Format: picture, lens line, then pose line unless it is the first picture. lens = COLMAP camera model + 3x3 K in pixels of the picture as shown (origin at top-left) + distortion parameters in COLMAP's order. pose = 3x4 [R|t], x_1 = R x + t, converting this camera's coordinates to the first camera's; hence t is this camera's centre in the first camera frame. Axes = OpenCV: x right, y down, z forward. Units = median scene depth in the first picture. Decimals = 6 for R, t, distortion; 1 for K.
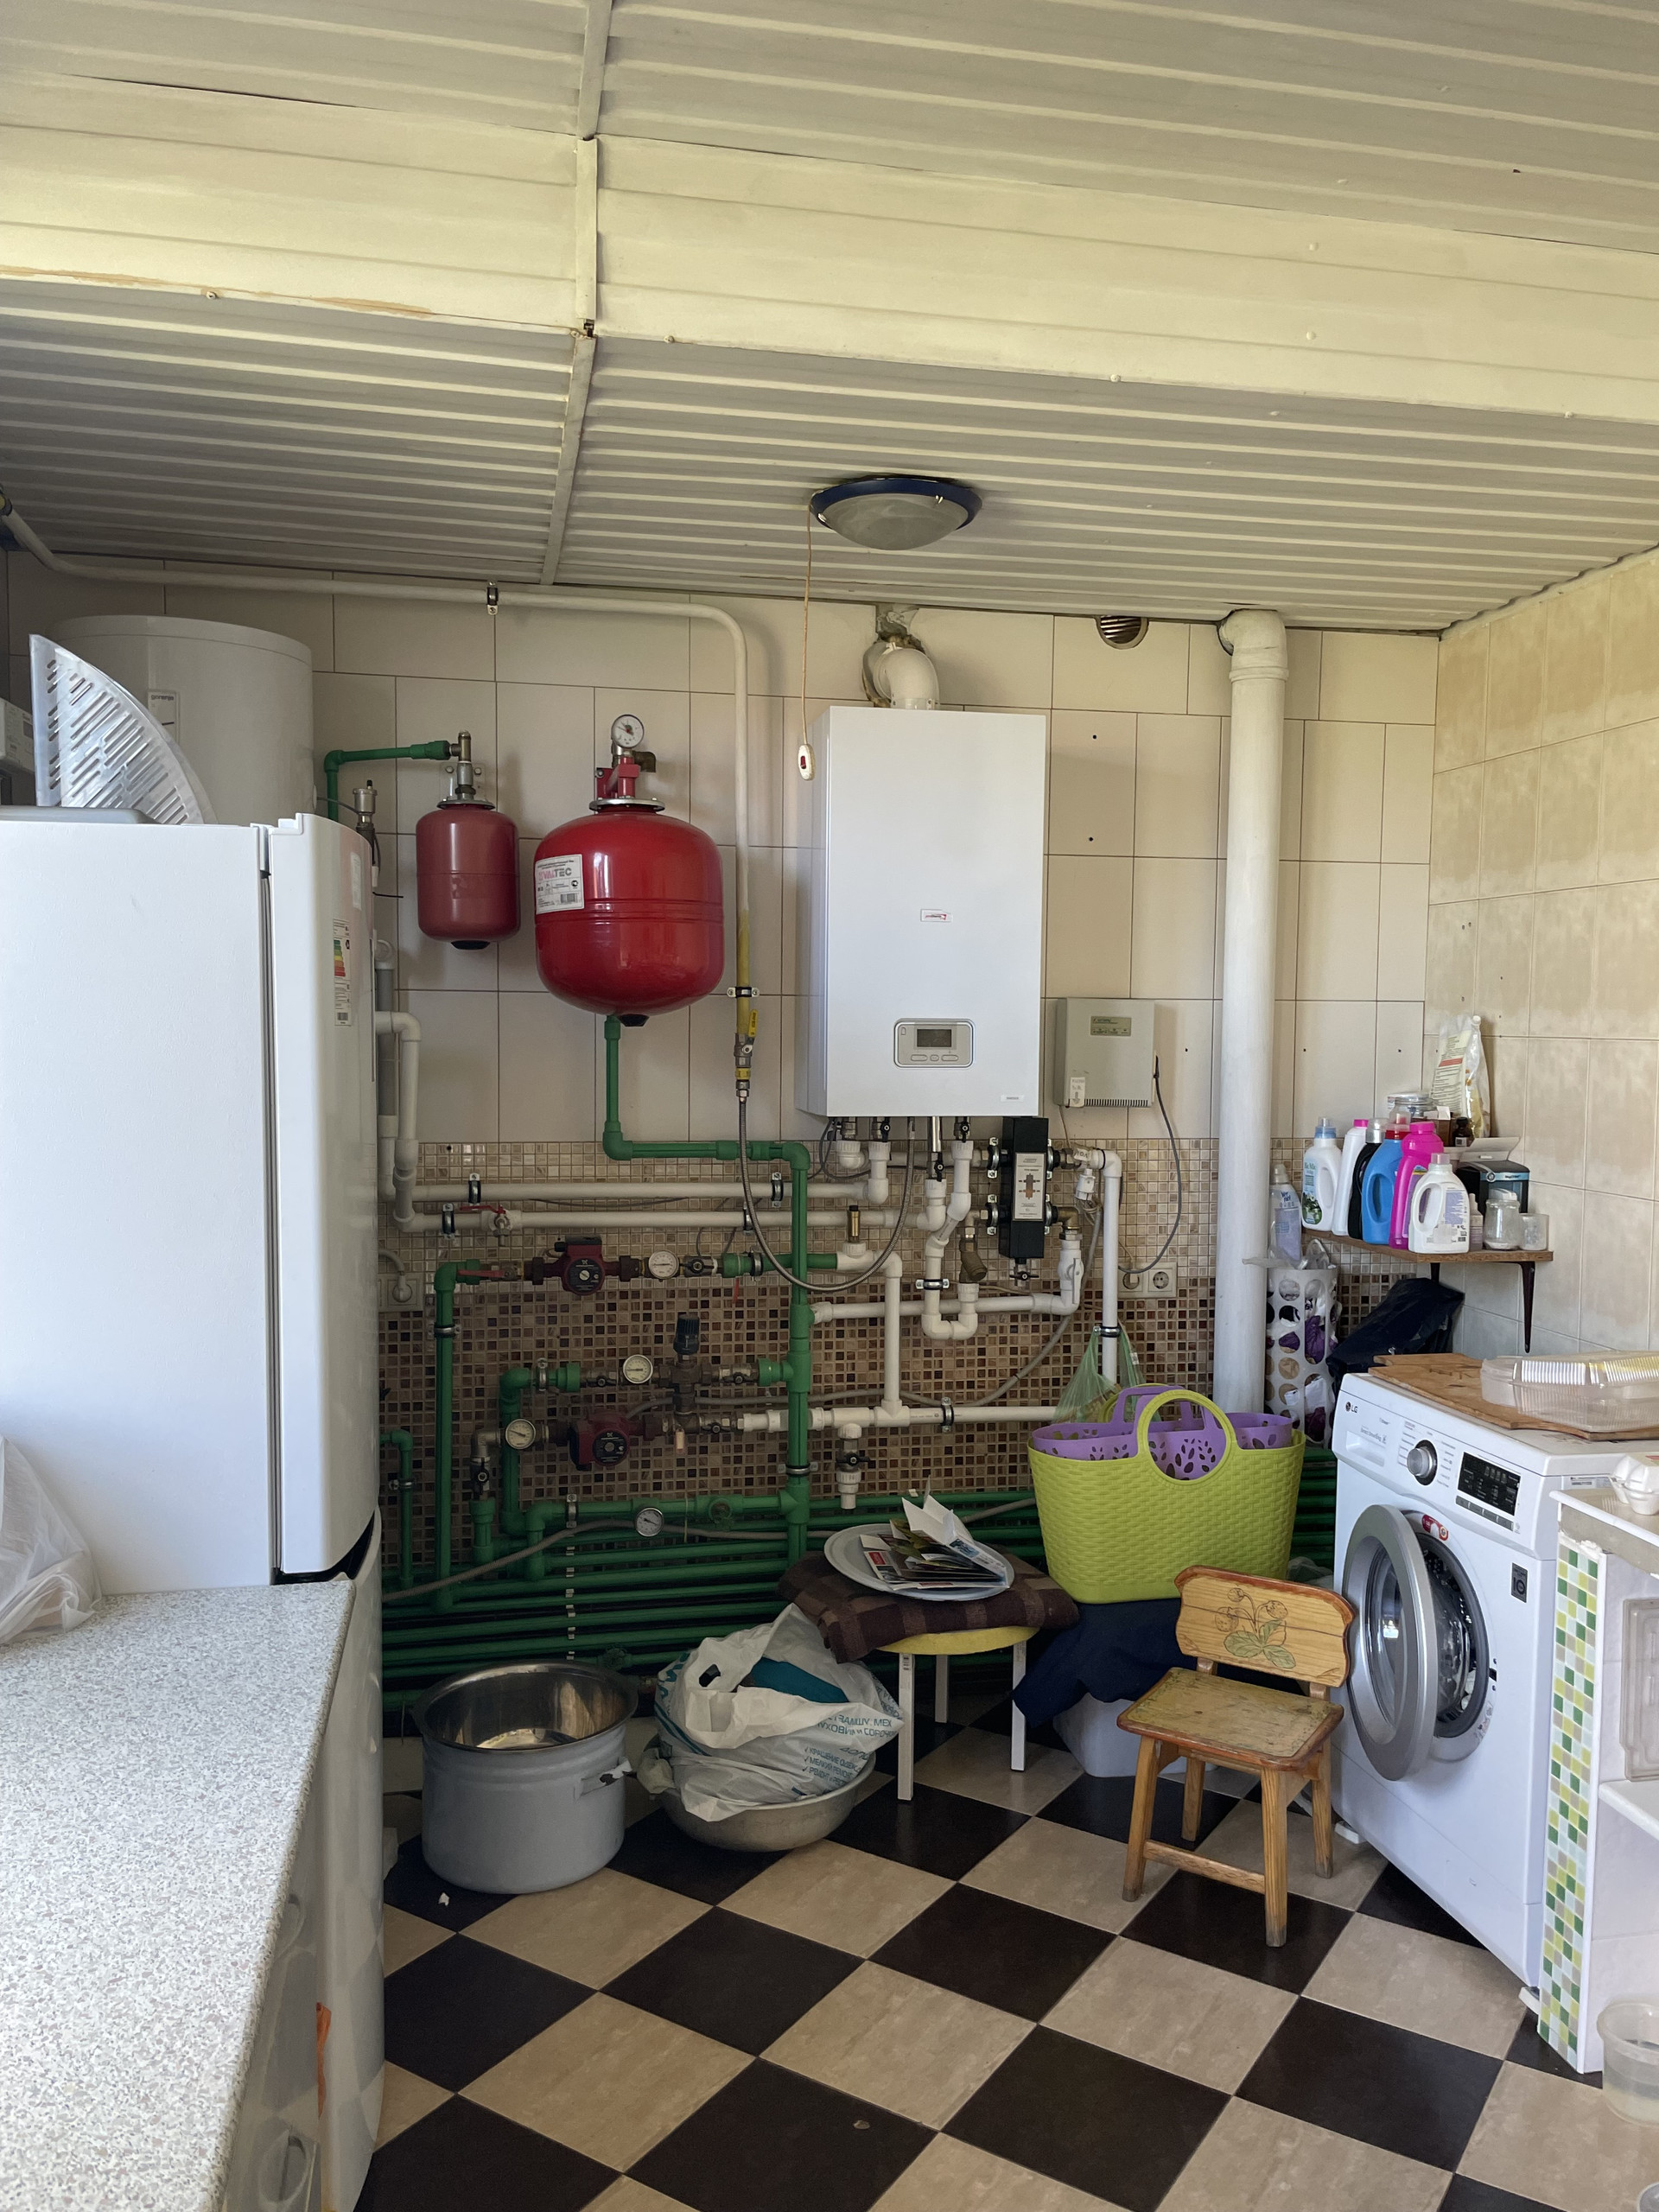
lens RADIAL K [[1660.3, 0, 833.1], [0, 1660.3, 1143.5], [0, 0, 1]] dist [0.082760, -0.103606]
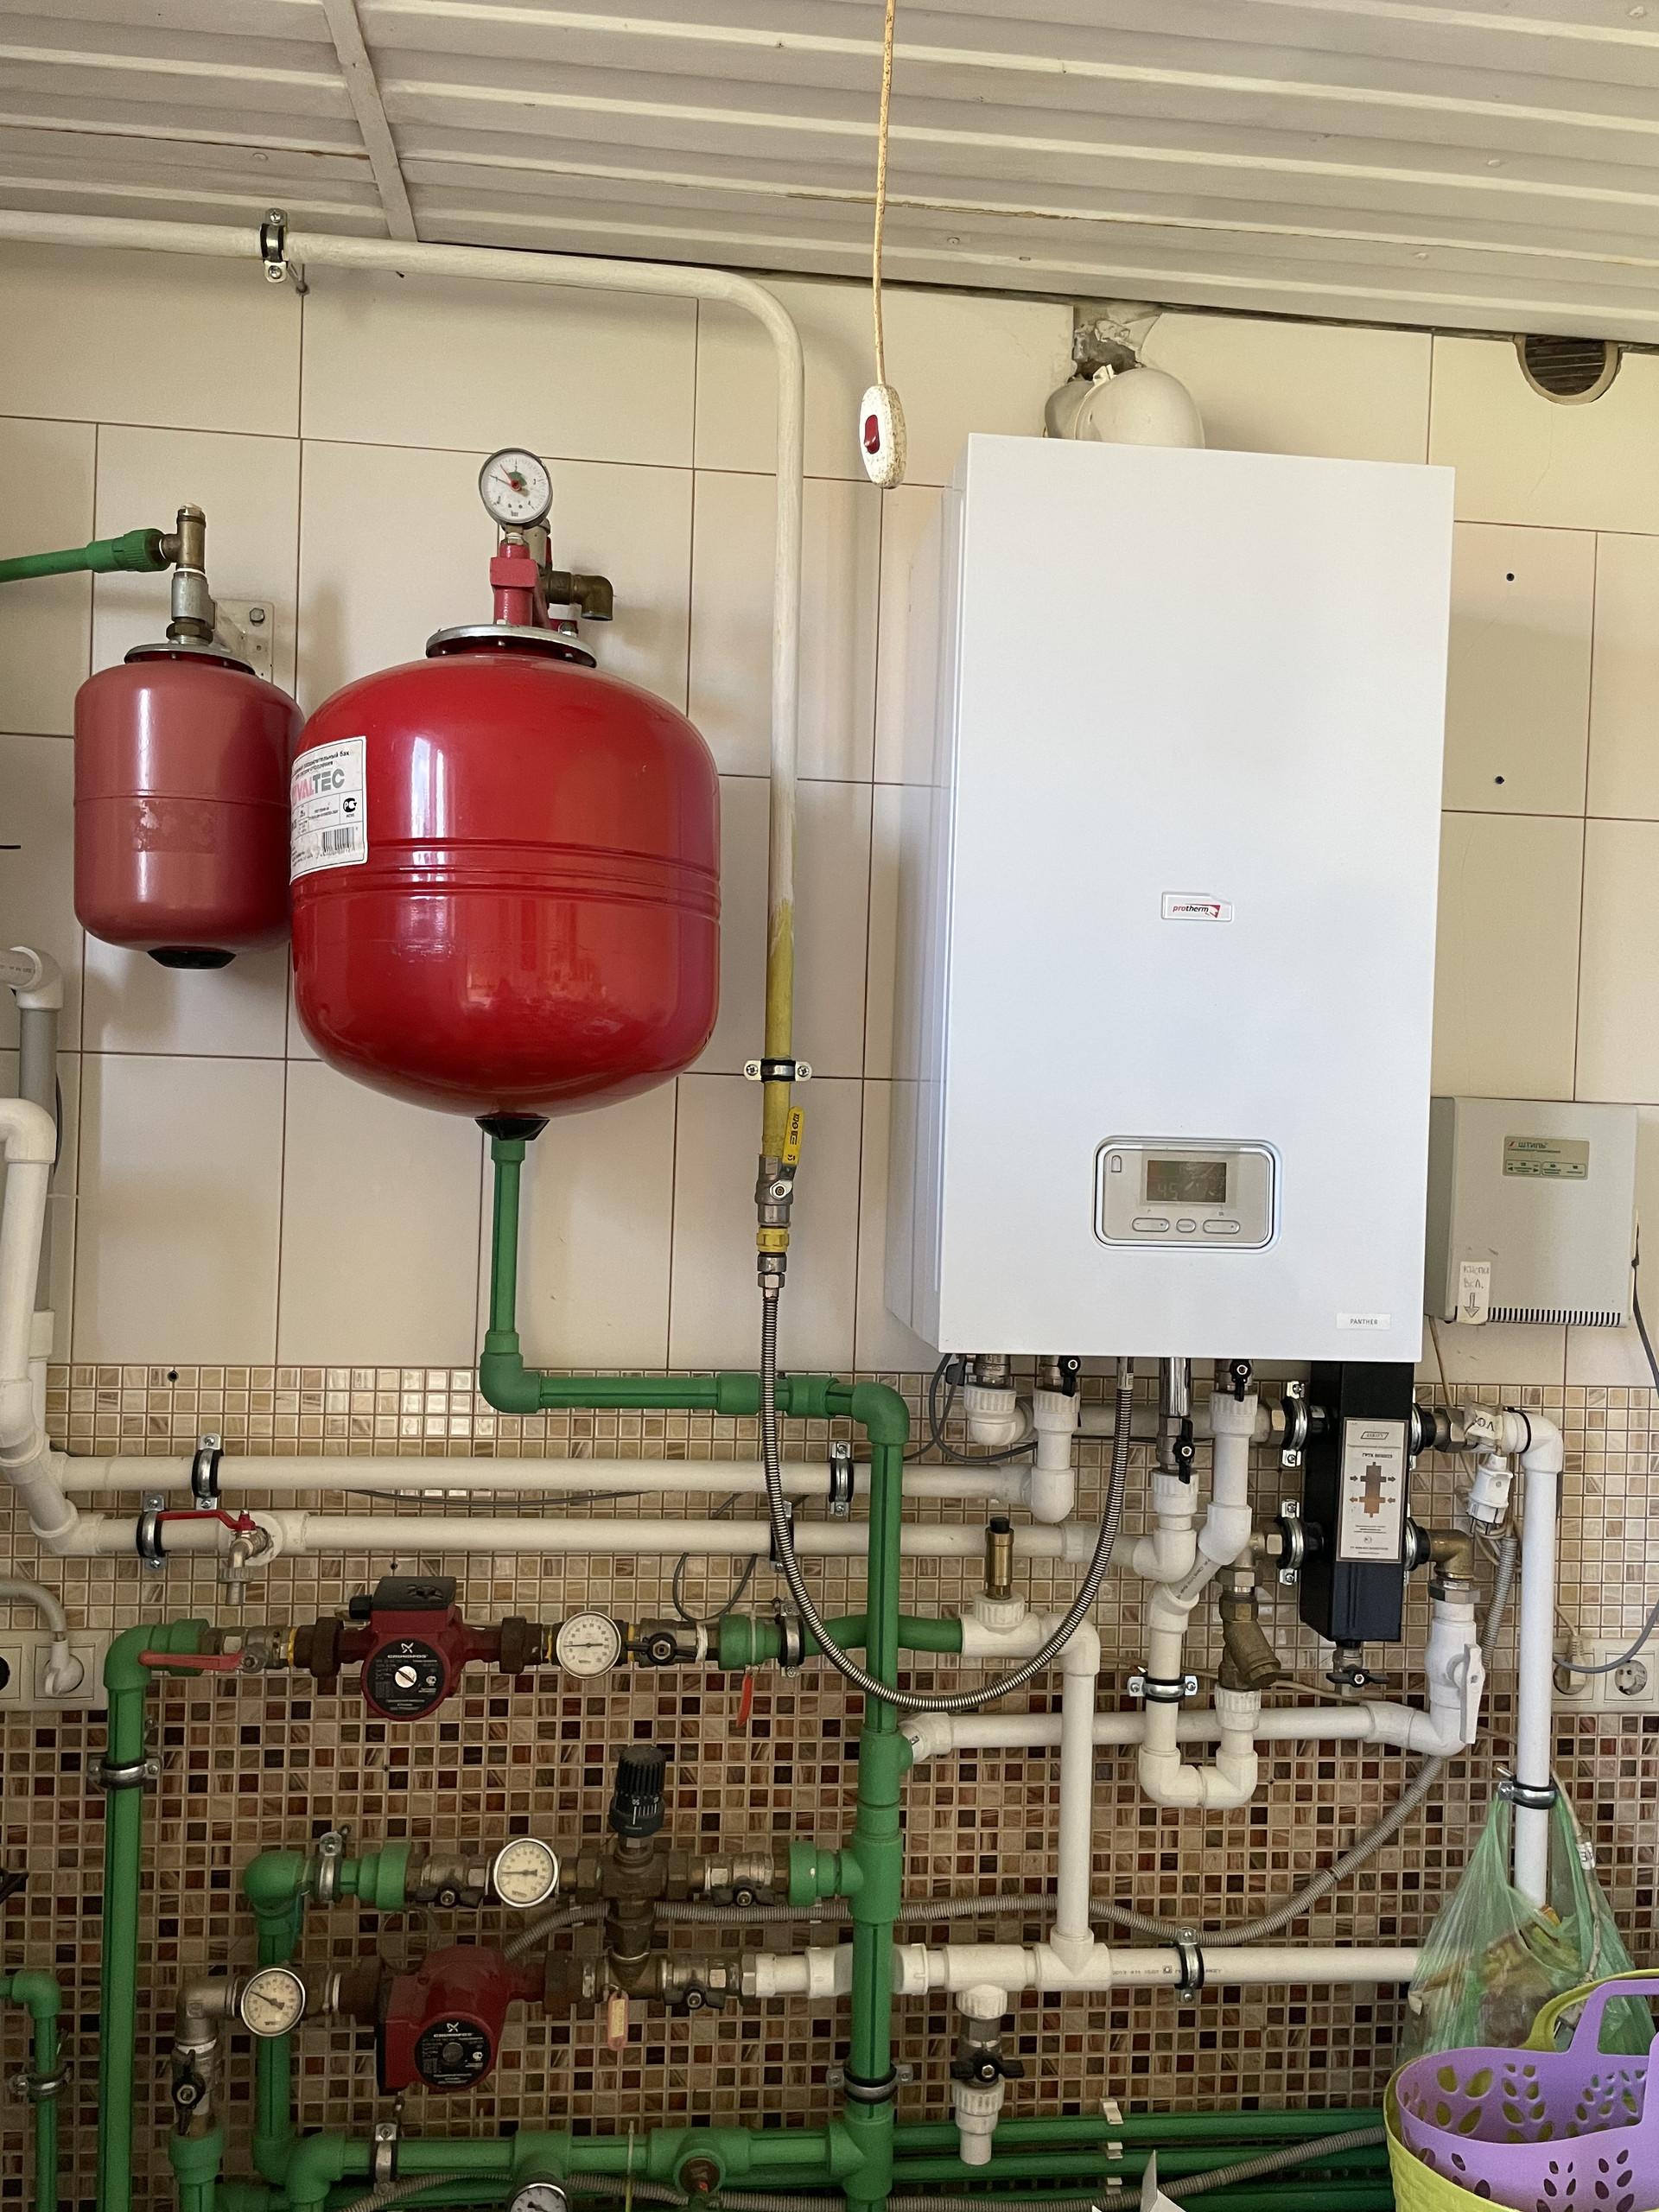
lens RADIAL K [[1644.0, 0, 878.8], [0, 1644.0, 1123.7], [0, 0, 1]] dist [0.041241, -0.064055]
pose [[0.996542, 0.022797, -0.079902, 0.013010], [-0.027908, 0.997595, -0.063443, -0.045494], [0.078263, 0.065454, 0.994782, 0.520551]]
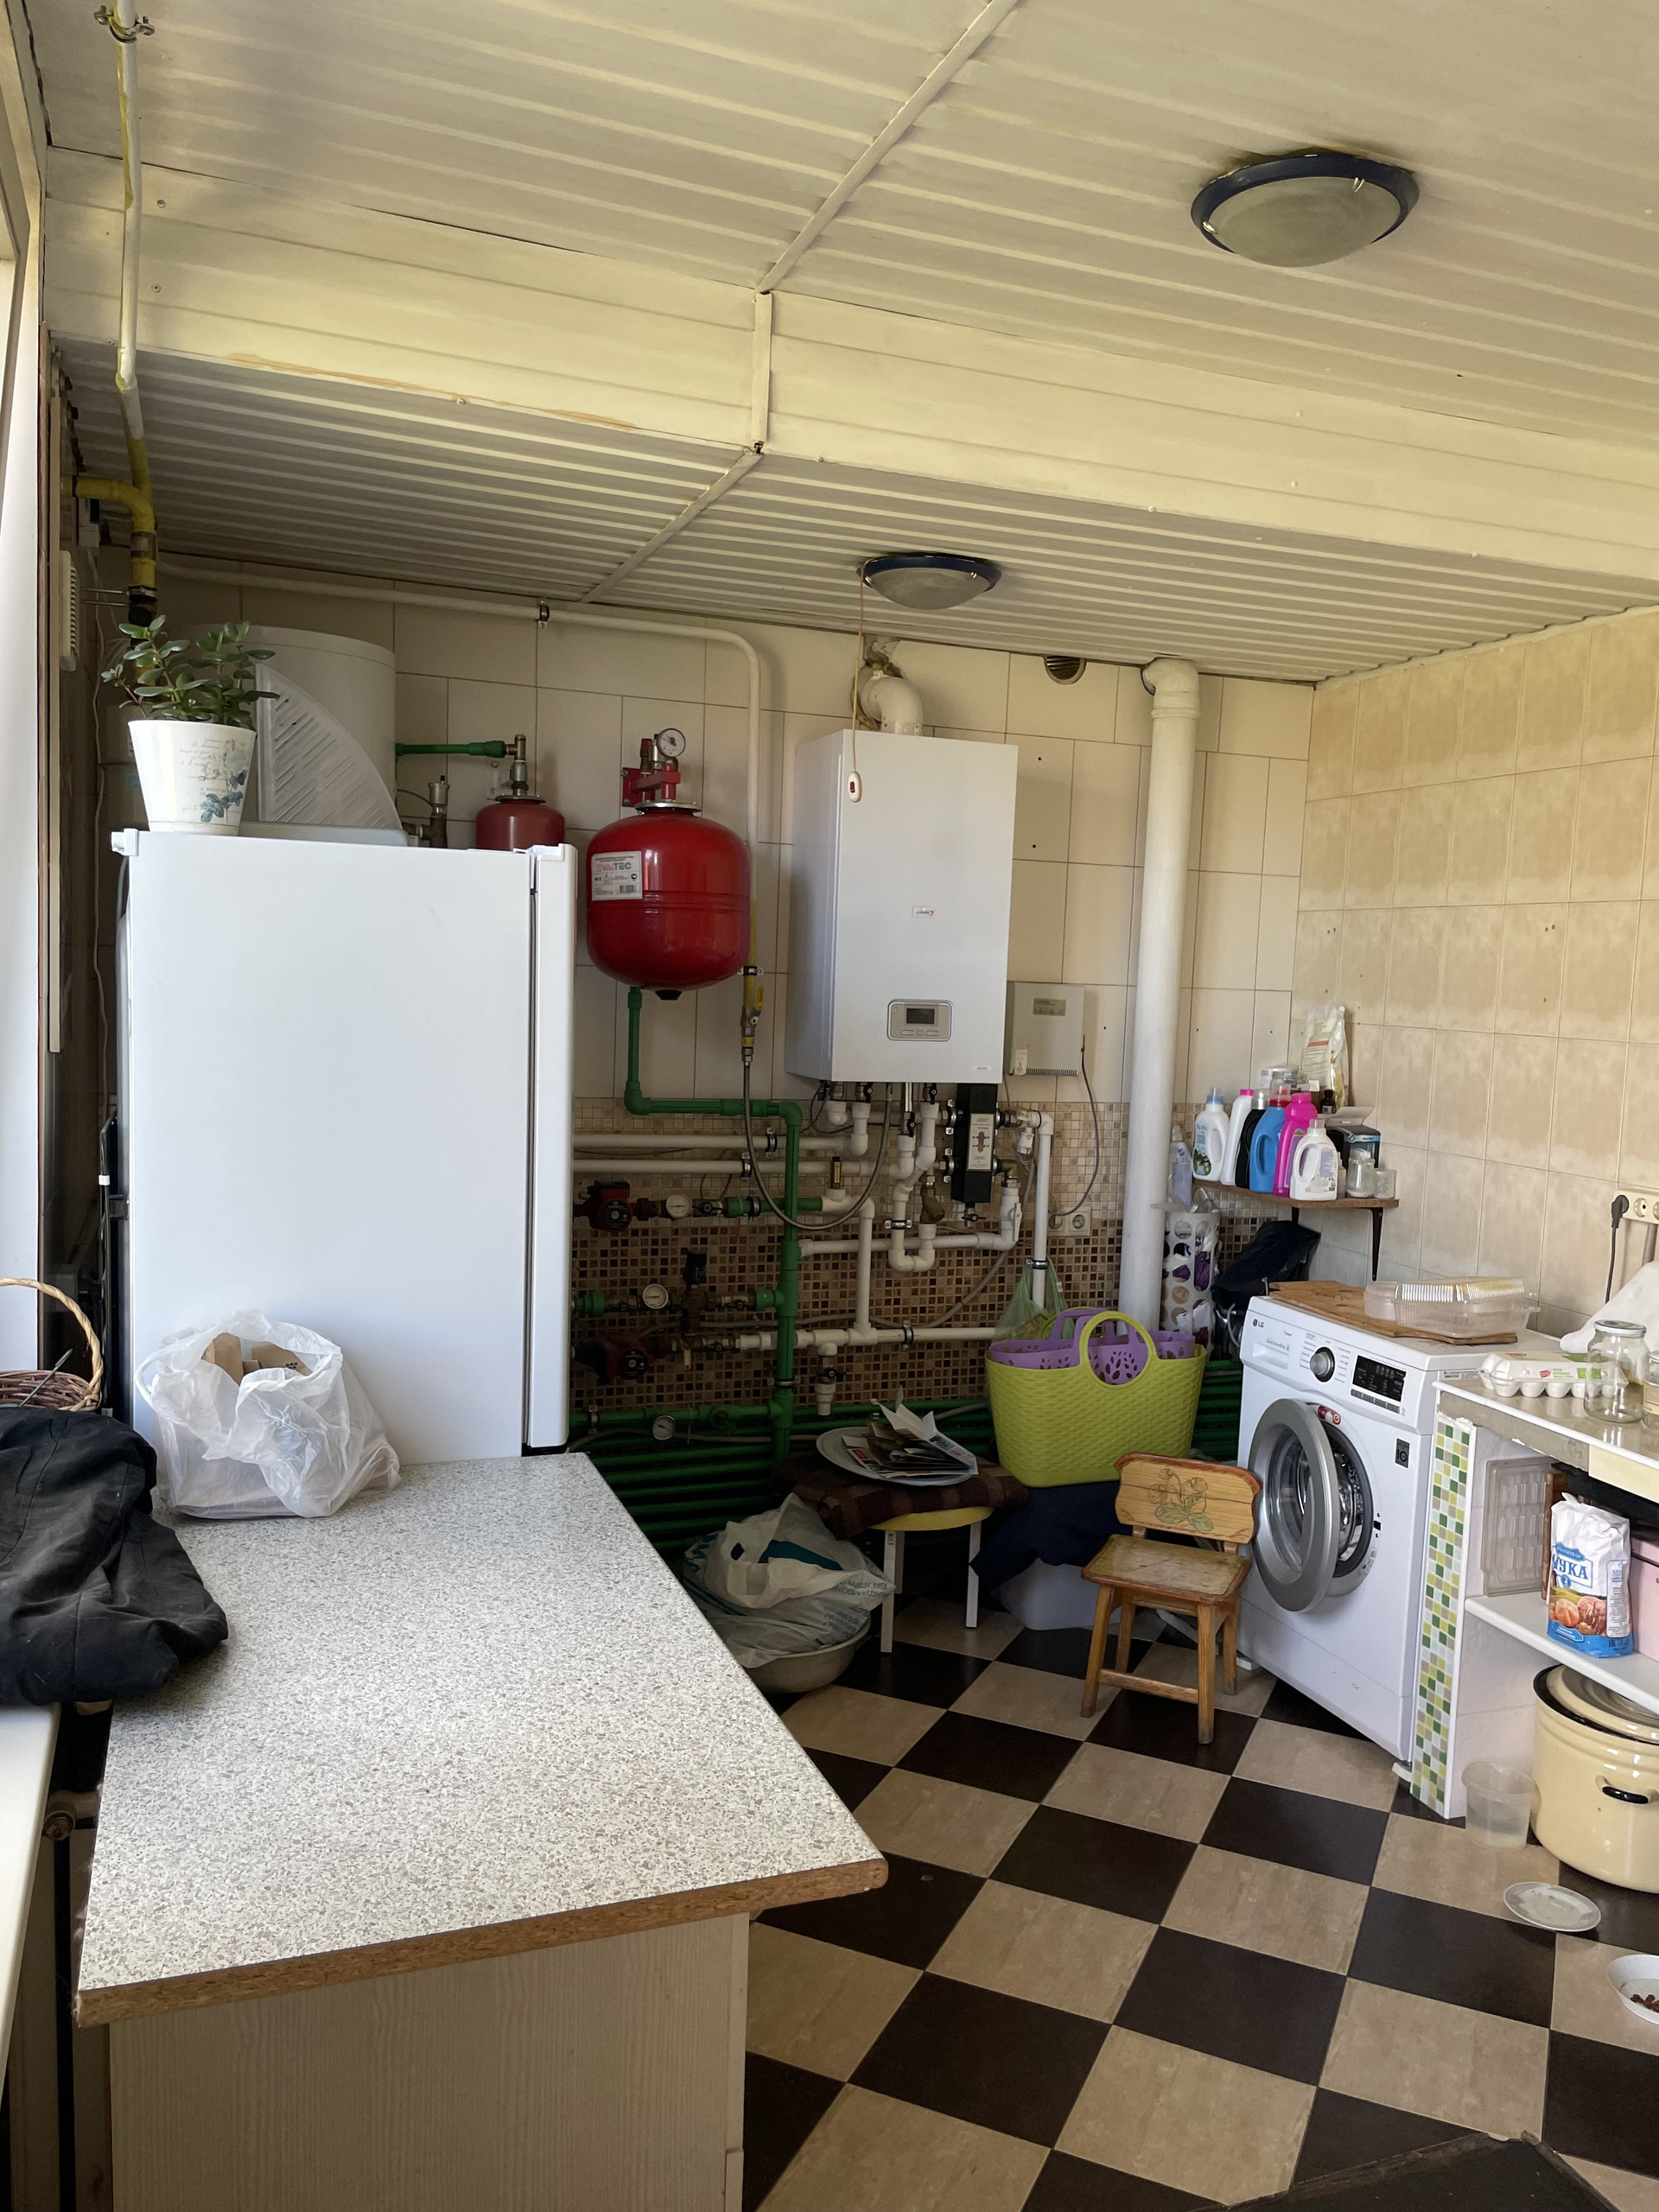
lens RADIAL K [[1660.3, 0, 833.1], [0, 1660.3, 1143.5], [0, 0, 1]] dist [0.082760, -0.103606]
pose [[0.987444, 0.011450, 0.157554, -0.174222], [-0.016521, 0.999386, 0.030913, -0.007959], [-0.157103, -0.033128, 0.987026, -0.150547]]
